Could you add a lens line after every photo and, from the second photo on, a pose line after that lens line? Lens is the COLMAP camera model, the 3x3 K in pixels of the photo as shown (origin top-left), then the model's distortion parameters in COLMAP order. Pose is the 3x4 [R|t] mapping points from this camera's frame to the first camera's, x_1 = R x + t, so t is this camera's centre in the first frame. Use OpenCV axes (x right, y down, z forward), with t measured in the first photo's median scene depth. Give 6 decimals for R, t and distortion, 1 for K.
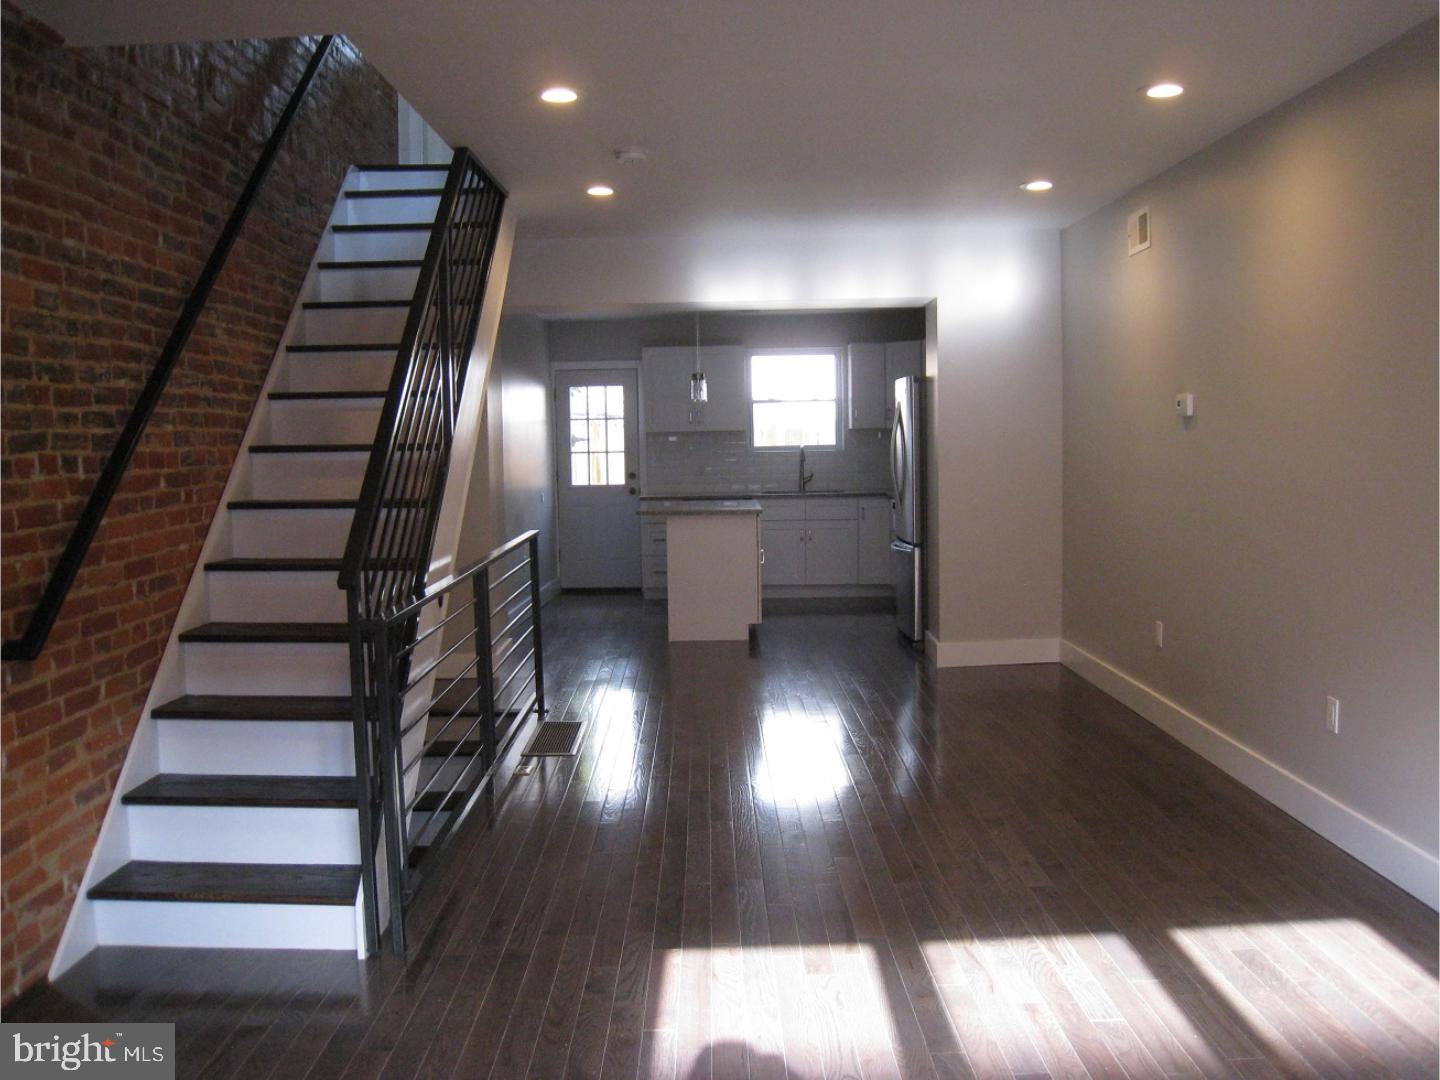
lens RADIAL K [[1194.6, 0, 720.0], [0, 1194.6, 540.0], [0, 0, 1]] dist [-0.173360, 0.120151]
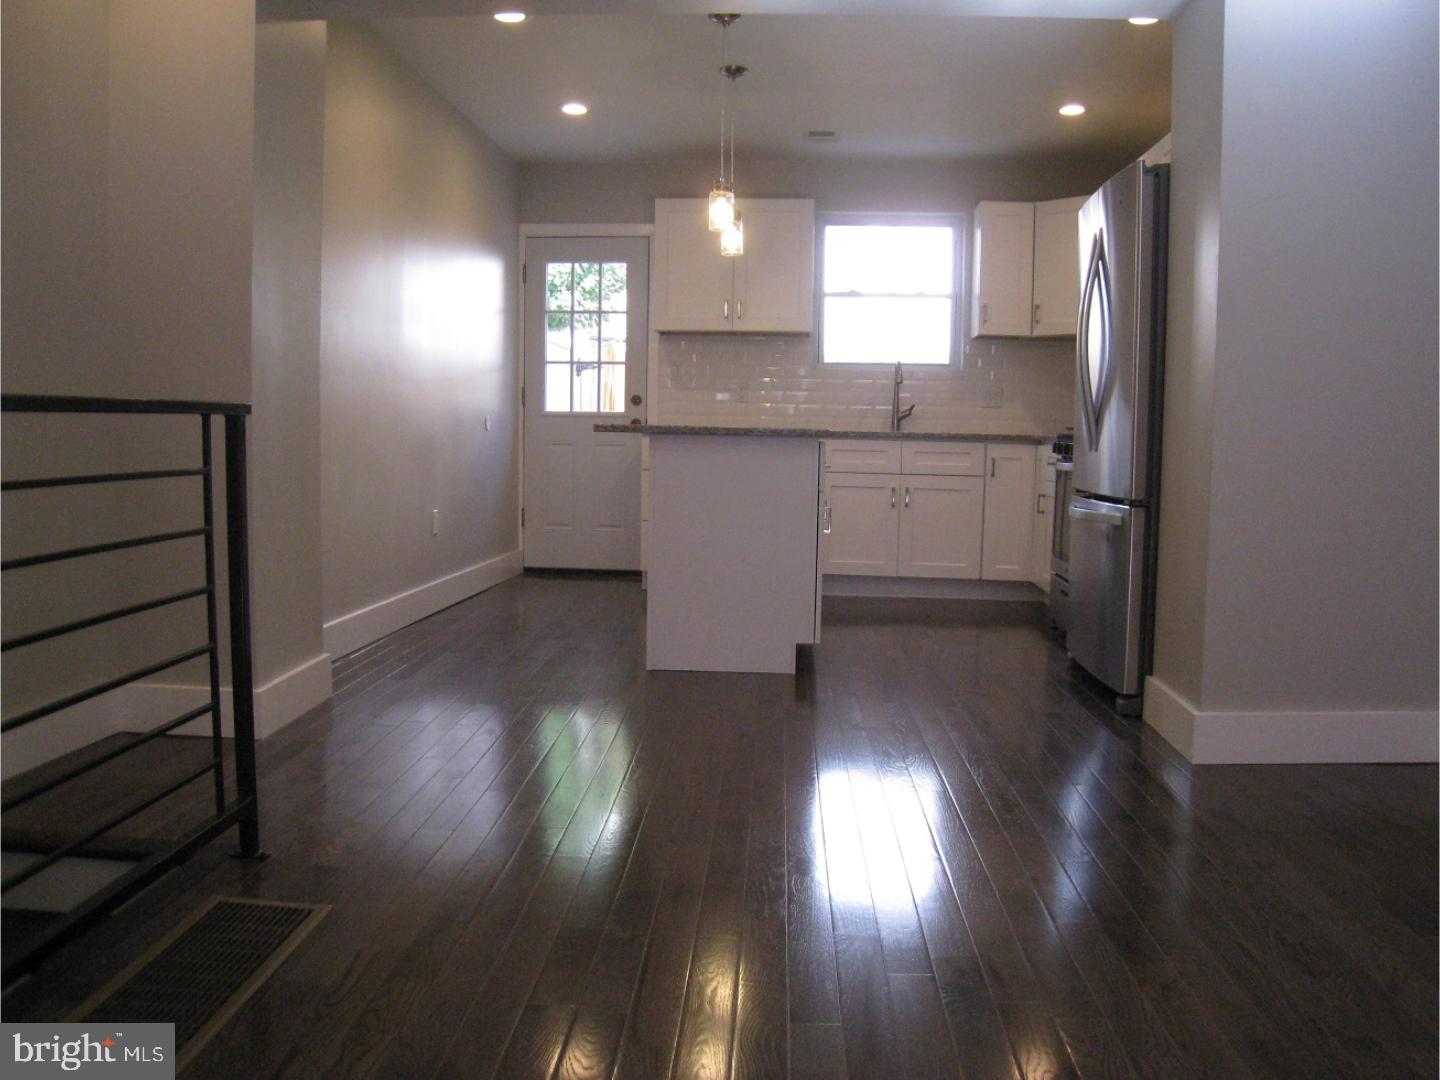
lens RADIAL K [[1194.6, 0, 720.0], [0, 1194.6, 540.0], [0, 0, 1]] dist [-0.173360, 0.120151]
pose [[0.997309, 0.041198, -0.060635, 0.045799], [-0.040773, 0.999135, 0.008228, 0.046317], [0.060922, -0.005734, 0.998126, 1.038091]]
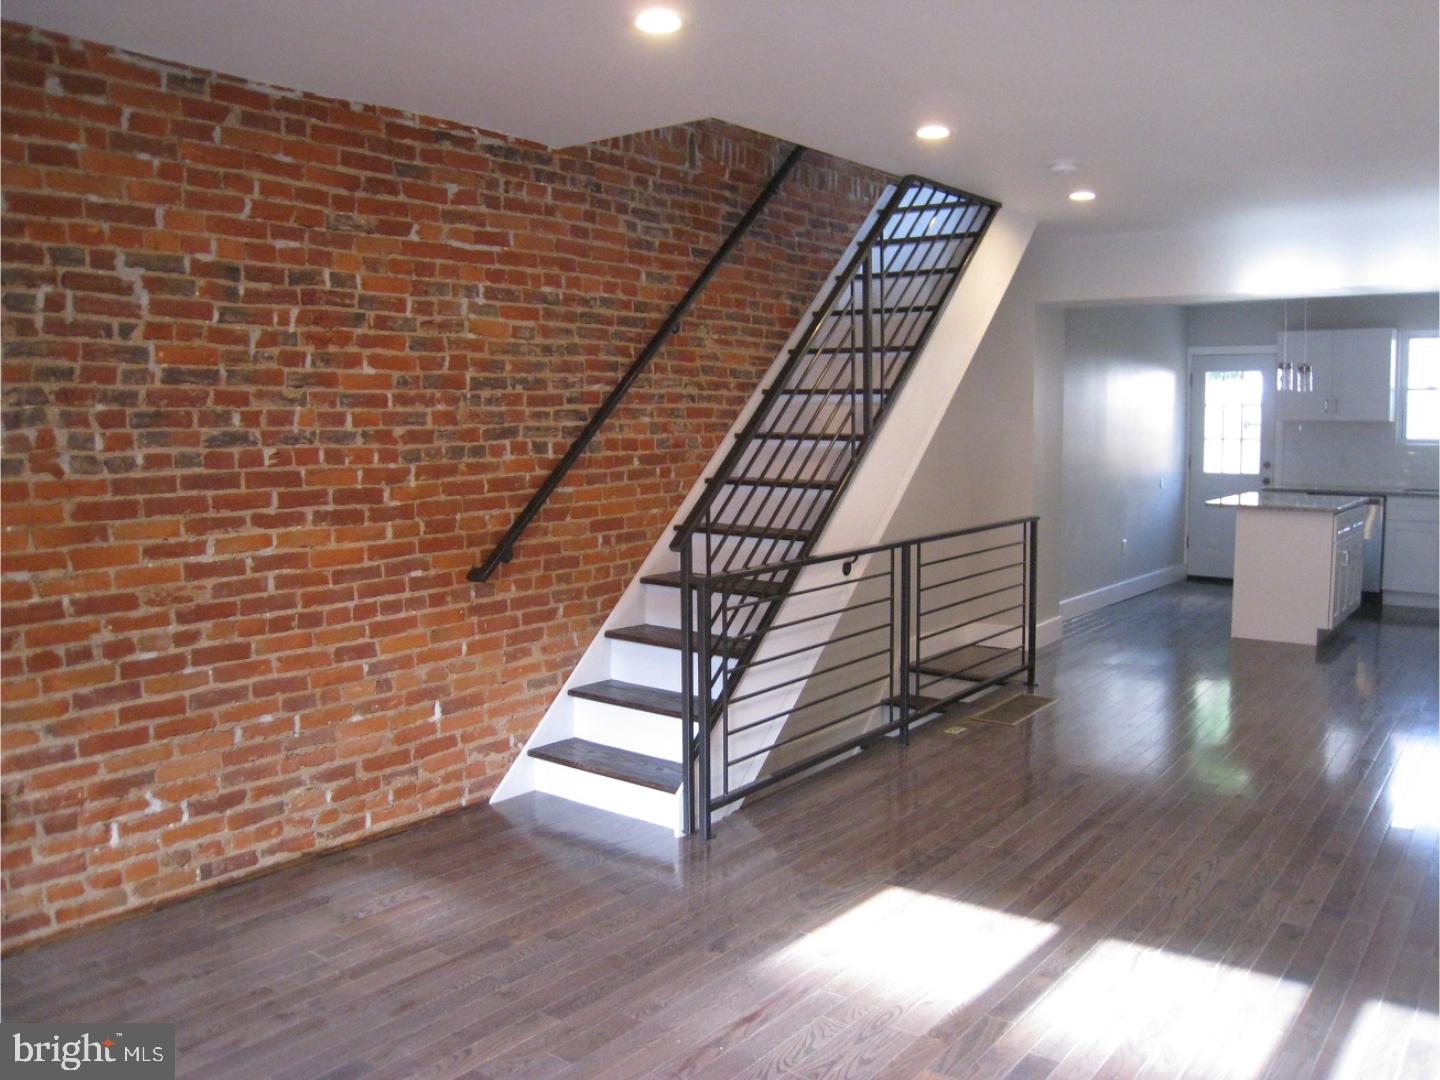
lens RADIAL K [[1191.2, 0, 719.9], [0, 1191.2, 534.1], [0, 0, 1]] dist [-0.166719, 0.106311]
pose [[0.789633, 0.072418, -0.609291, 0.441687], [-0.060051, 0.997365, 0.040717, -0.029047], [0.610634, 0.004438, 0.791901, -0.018310]]
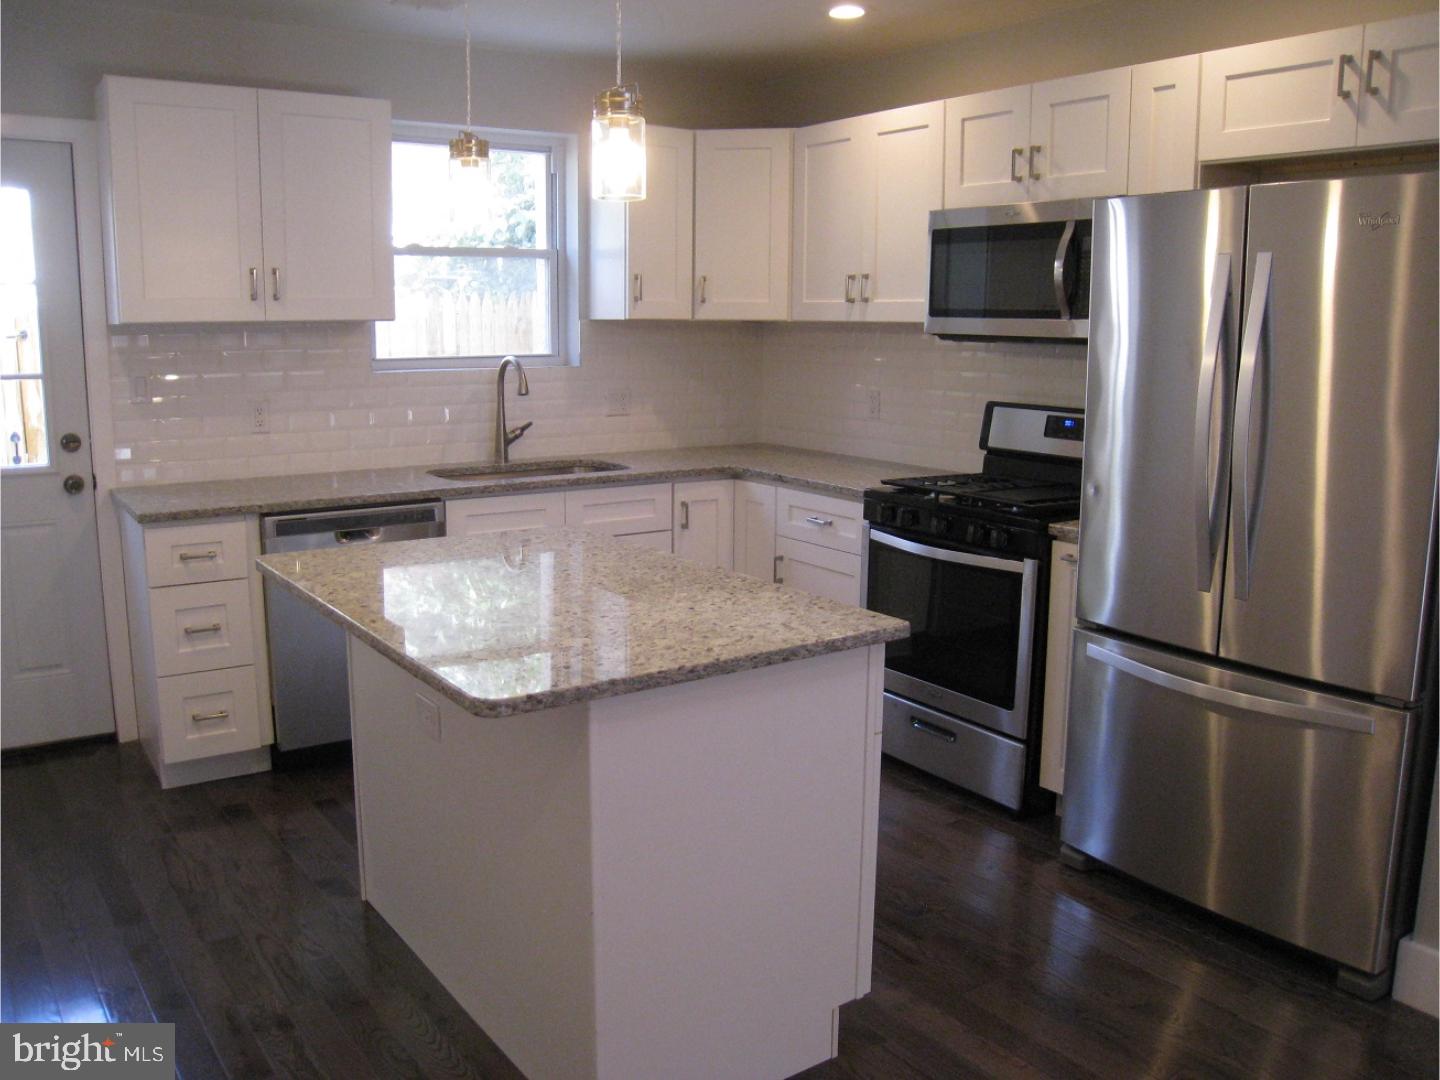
lens RADIAL K [[1194.6, 0, 720.0], [0, 1194.6, 540.0], [0, 0, 1]] dist [-0.173360, 0.120151]
pose [[0.814805, -0.080080, 0.574178, -0.339828], [0.026659, 0.994542, 0.100876, -0.161181], [-0.579122, -0.066887, 0.812492, 1.778804]]
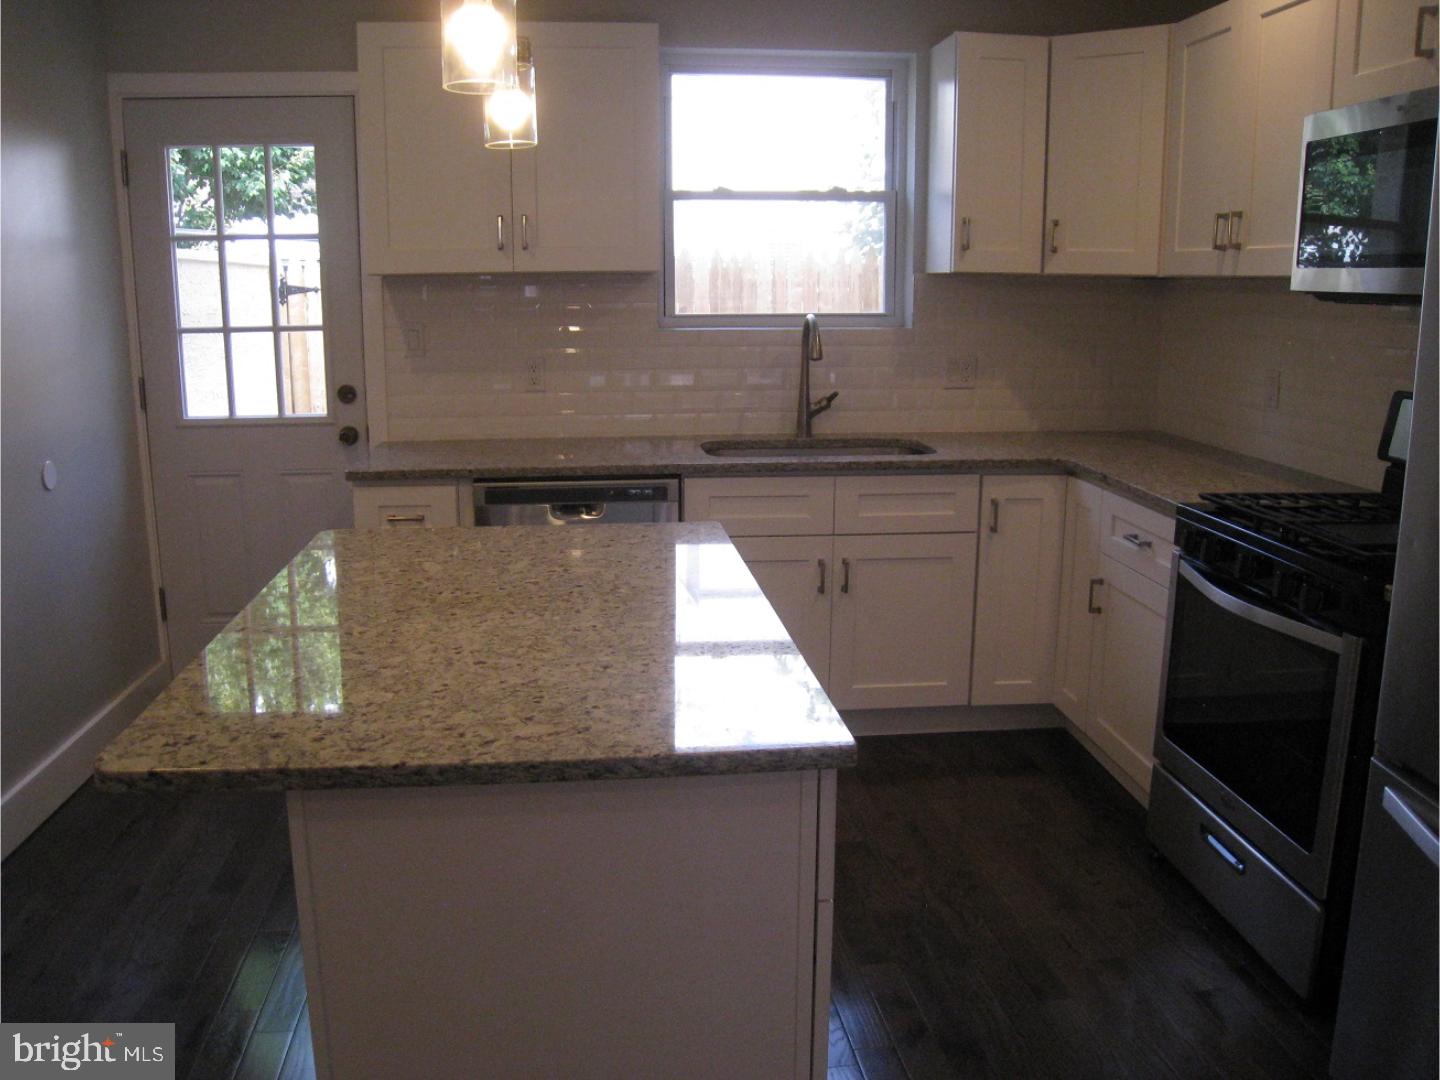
lens RADIAL K [[1191.2, 0, 719.9], [0, 1191.2, 534.1], [0, 0, 1]] dist [-0.166719, 0.106311]
pose [[0.992559, -0.007333, 0.121542, -0.009638], [-0.007677, 0.992431, 0.122565, -0.166885], [-0.121520, -0.122586, 0.984990, 1.856286]]
